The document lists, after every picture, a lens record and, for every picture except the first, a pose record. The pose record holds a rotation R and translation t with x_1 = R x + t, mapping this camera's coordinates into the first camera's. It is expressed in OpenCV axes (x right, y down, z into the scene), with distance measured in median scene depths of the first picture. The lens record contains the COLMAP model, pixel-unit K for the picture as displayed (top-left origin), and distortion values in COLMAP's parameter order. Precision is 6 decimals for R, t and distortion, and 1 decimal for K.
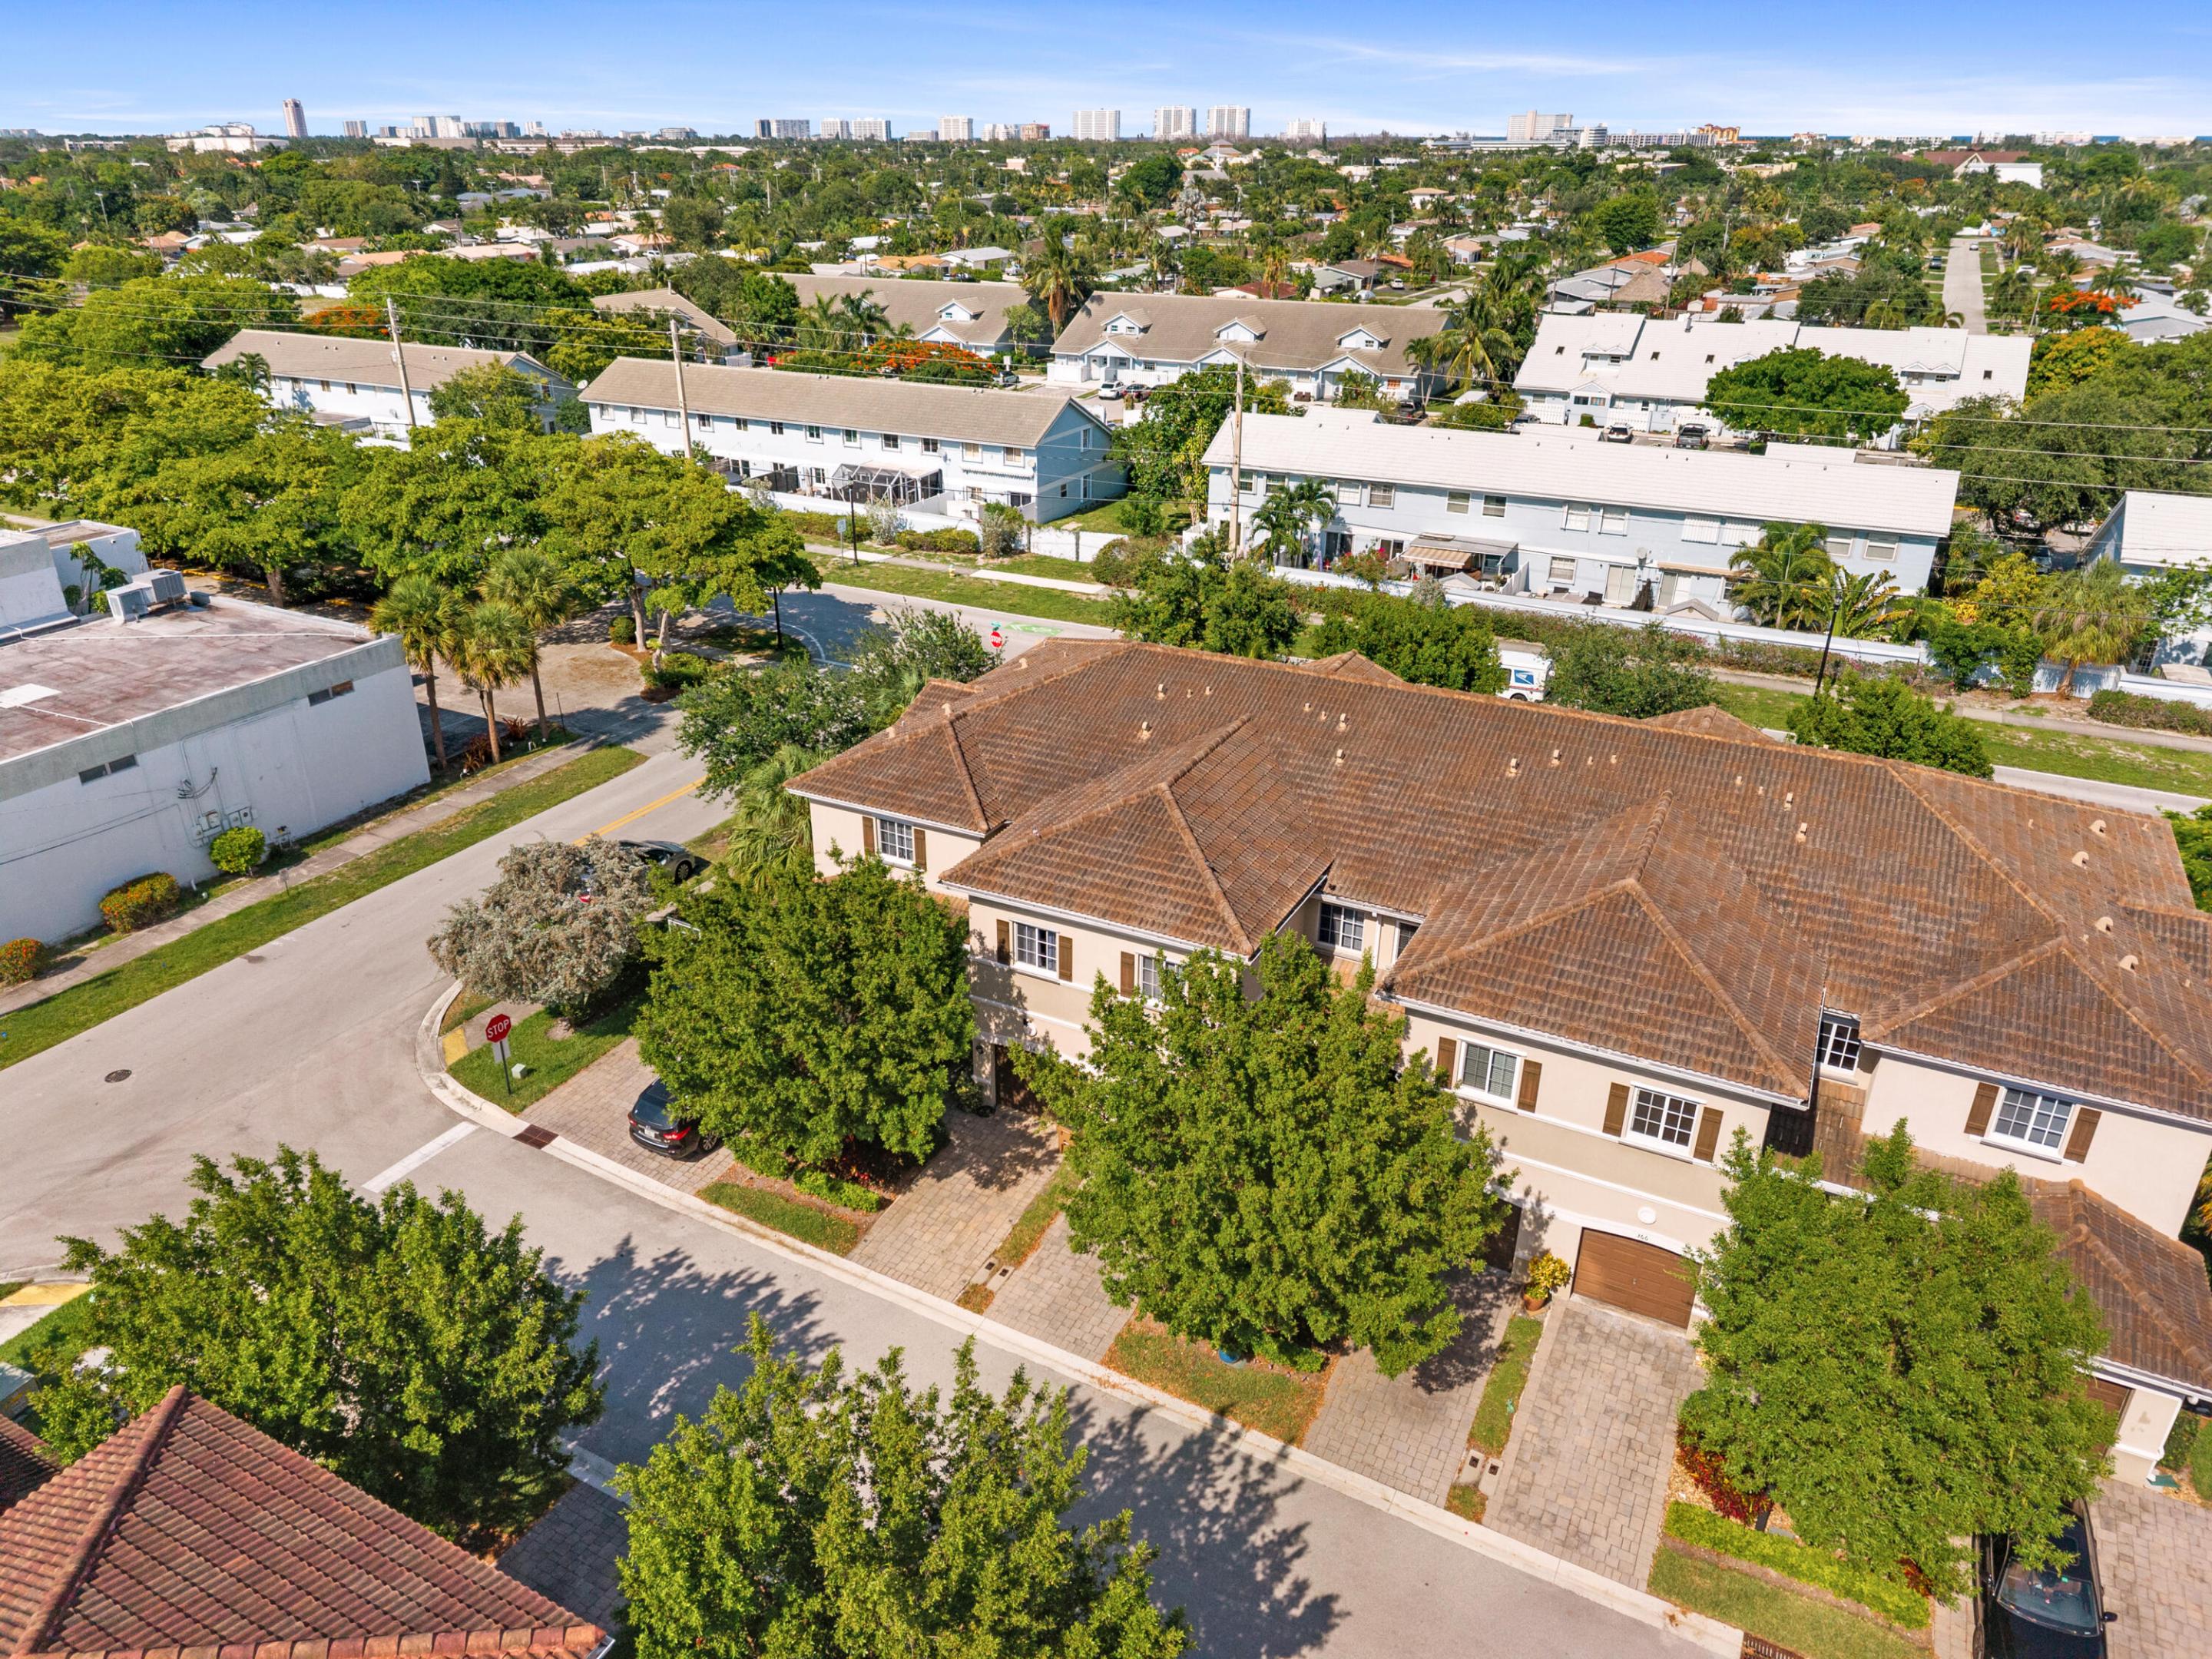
lens RADIAL K [[1471.2, 0, 1103.5], [0, 1471.2, 855.2], [0, 0, 1]] dist [0.044582, -0.053236]
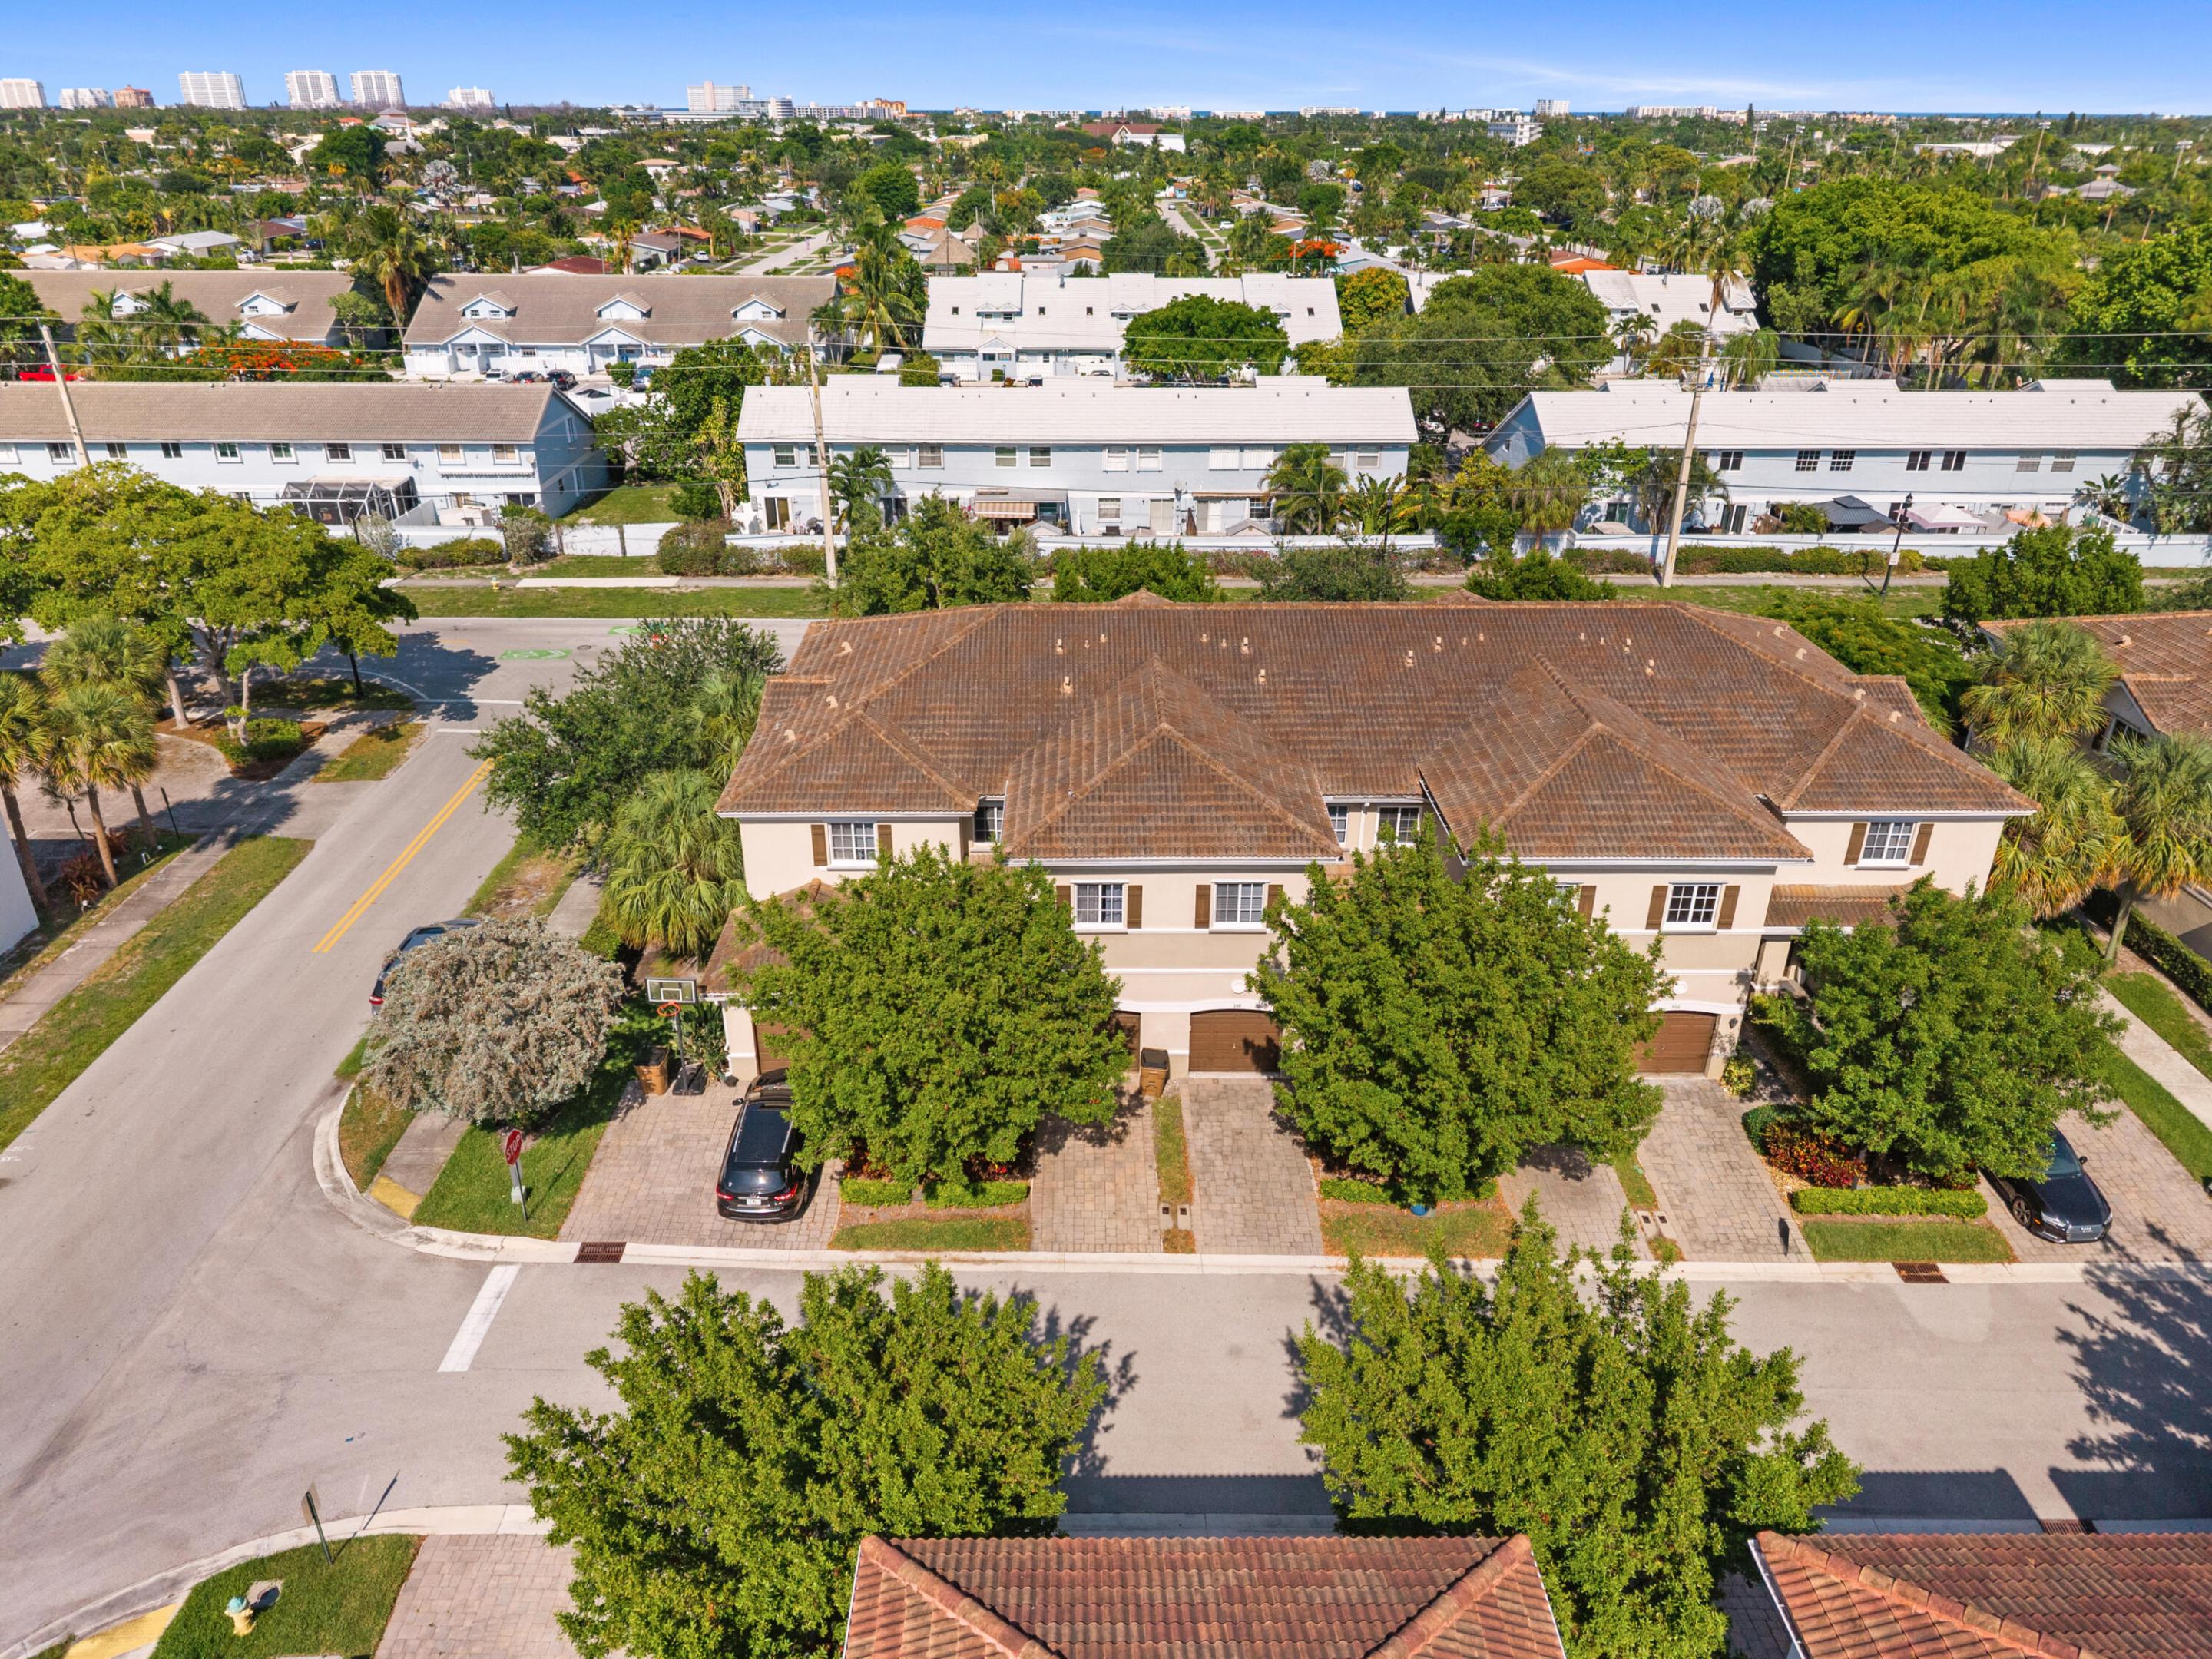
lens RADIAL K [[1458.3, 0, 1108.0], [0, 1458.3, 847.6], [0, 0, 1]] dist [0.026922, -0.024643]
pose [[0.878211, -0.212157, 0.428643, -0.189784], [0.205494, 0.976668, 0.062381, -0.014916], [-0.431877, 0.033300, 0.901318, 0.038062]]
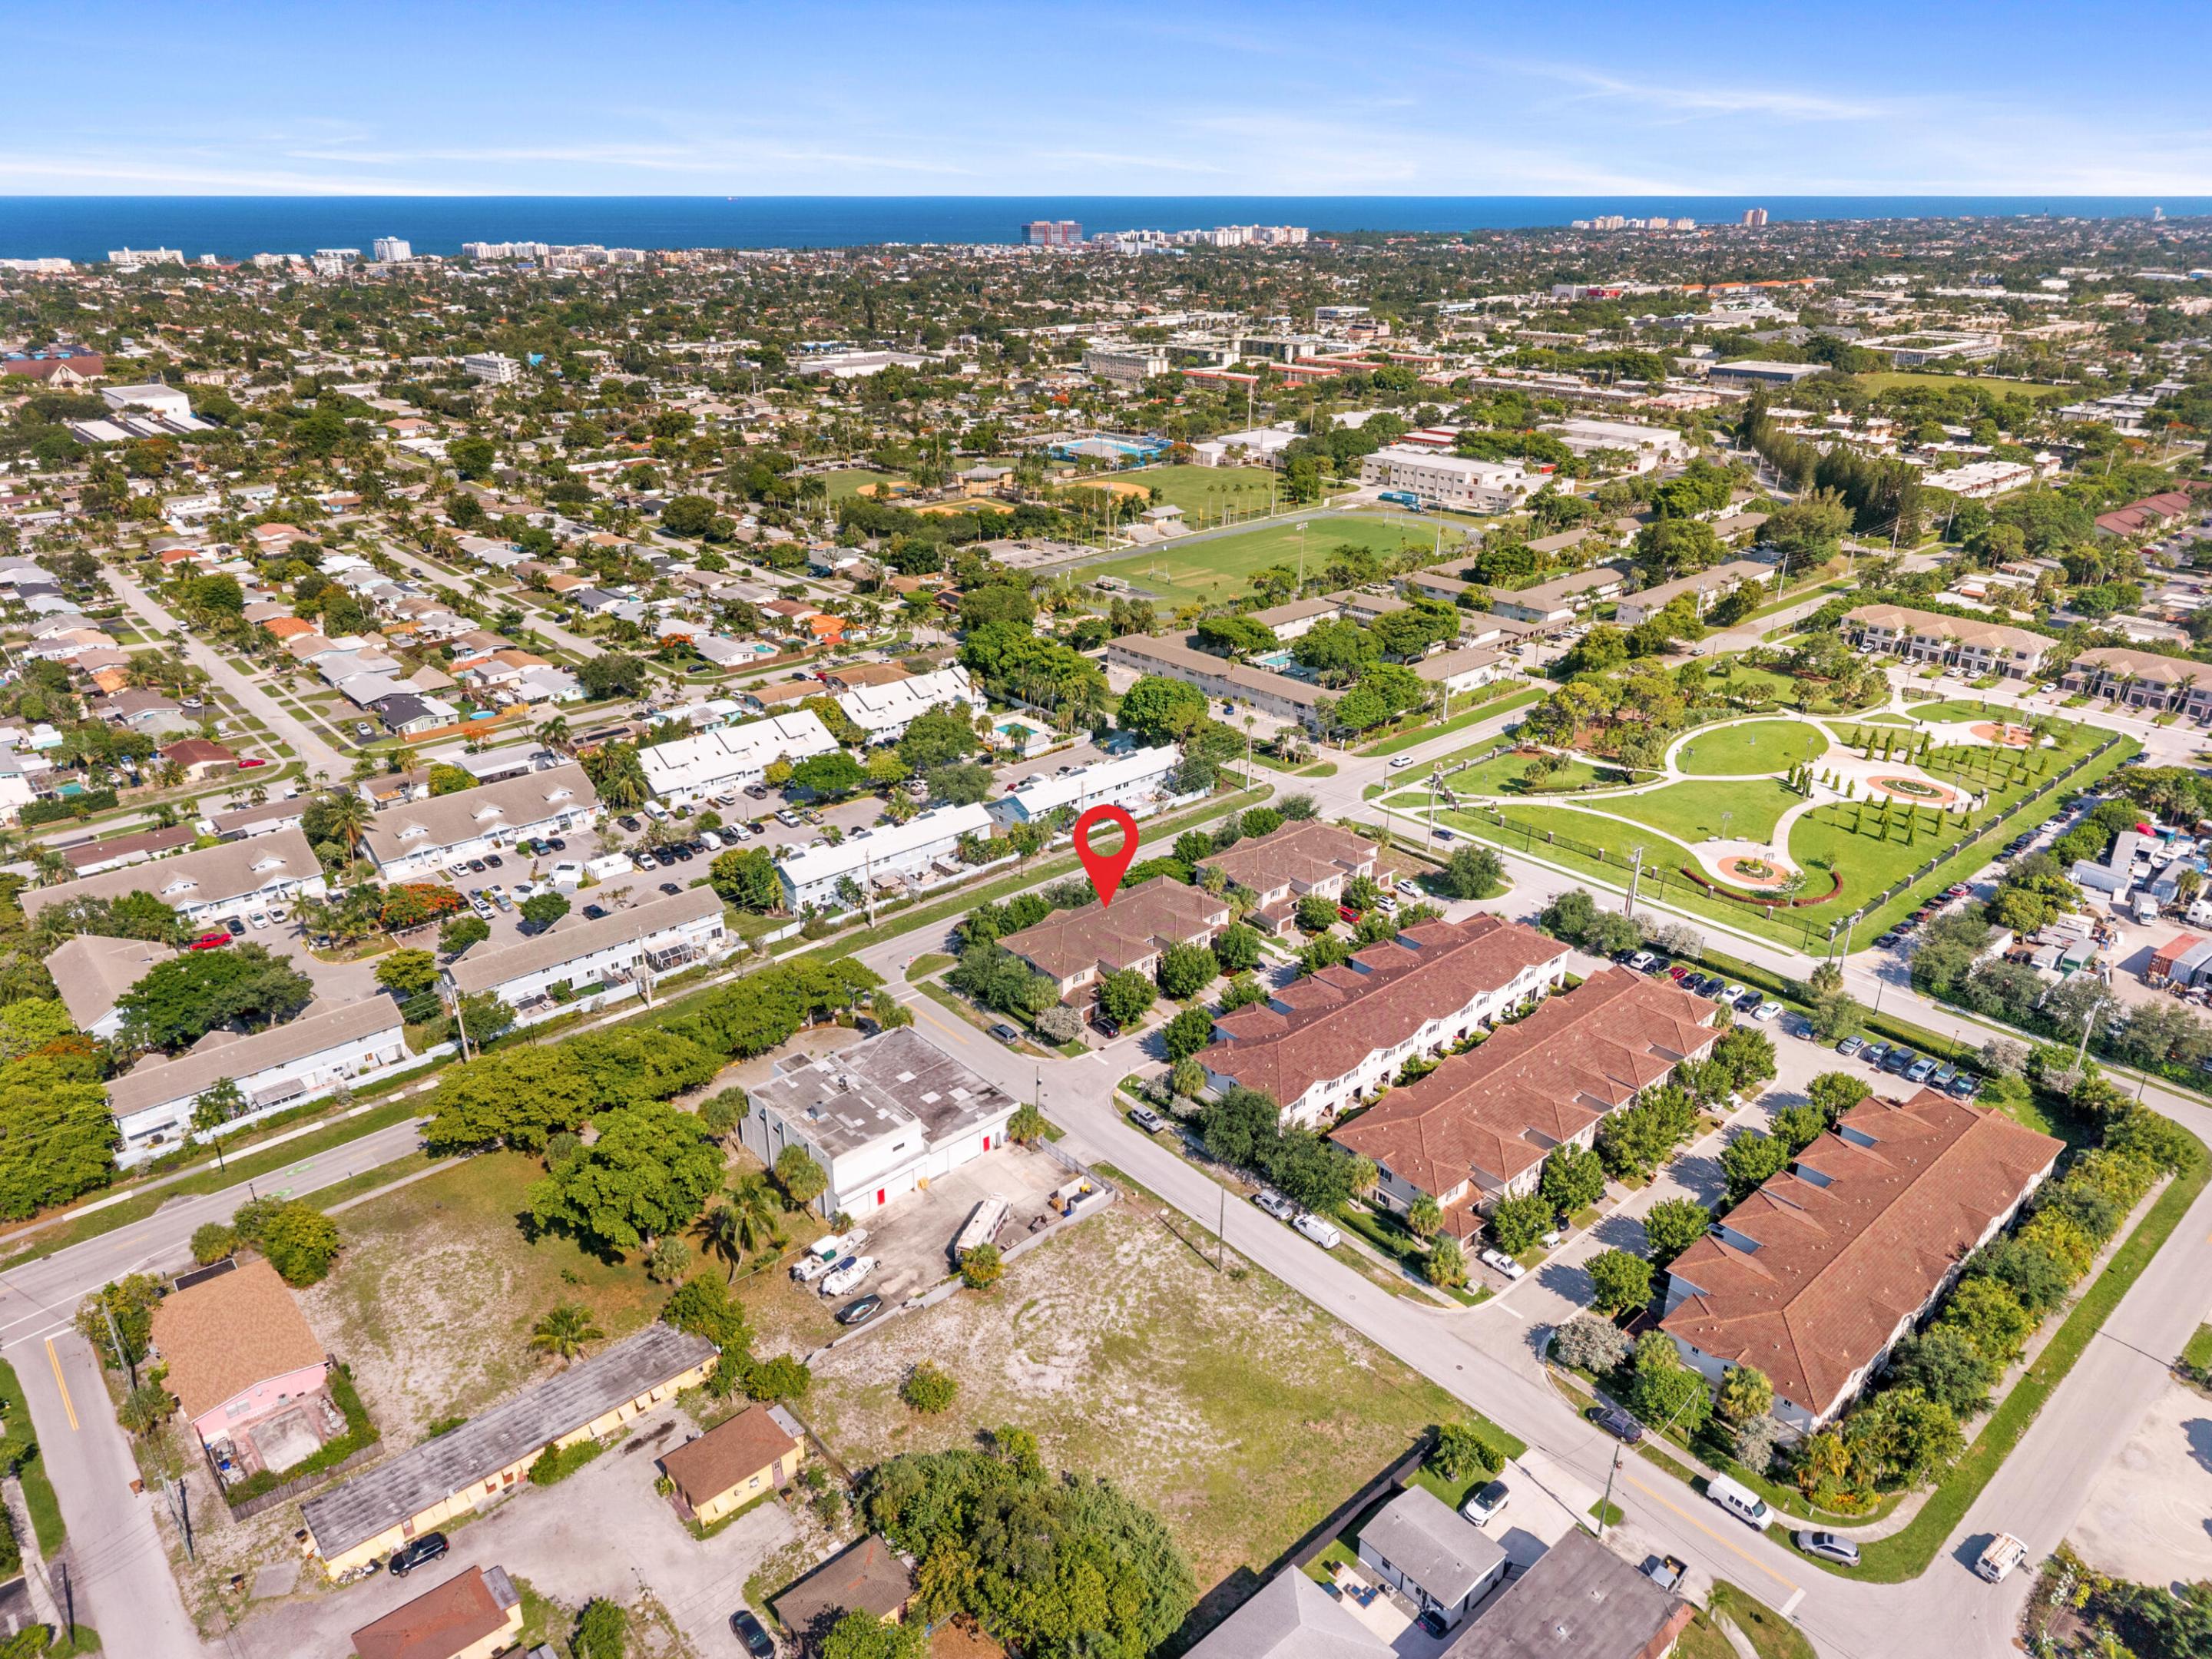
lens RADIAL K [[1471.2, 0, 1103.5], [0, 1471.2, 855.2], [0, 0, 1]] dist [0.044582, -0.053236]
pose [[0.348455, -0.388971, 0.852807, -2.011787], [0.406511, 0.882526, 0.236426, -0.727471], [-0.844587, 0.264291, 0.465642, -0.730547]]
